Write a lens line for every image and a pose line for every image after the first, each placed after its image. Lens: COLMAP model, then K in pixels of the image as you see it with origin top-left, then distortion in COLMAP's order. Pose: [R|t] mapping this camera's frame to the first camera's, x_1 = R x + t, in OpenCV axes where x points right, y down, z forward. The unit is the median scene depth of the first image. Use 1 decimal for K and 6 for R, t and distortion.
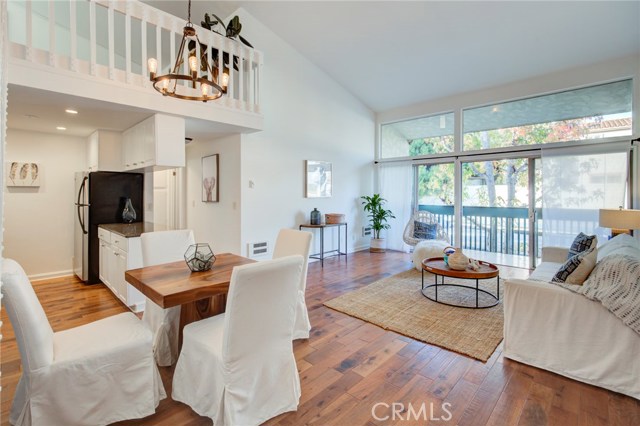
lens RADIAL K [[293.8, 0, 316.5], [0, 293.8, 194.7], [0, 0, 1]] dist [-0.010306, 0.004270]
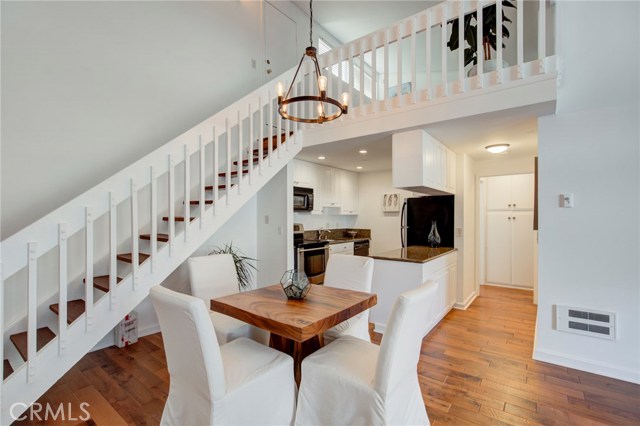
lens RADIAL K [[293.8, 0, 316.8], [0, 293.8, 216.8], [0, 0, 1]] dist [-0.010306, 0.004270]
pose [[0.113900, 0.001515, -0.993491, 0.302189], [-0.004294, 0.999990, 0.001032, -0.004397], [0.993483, 0.004148, 0.113905, 0.510547]]
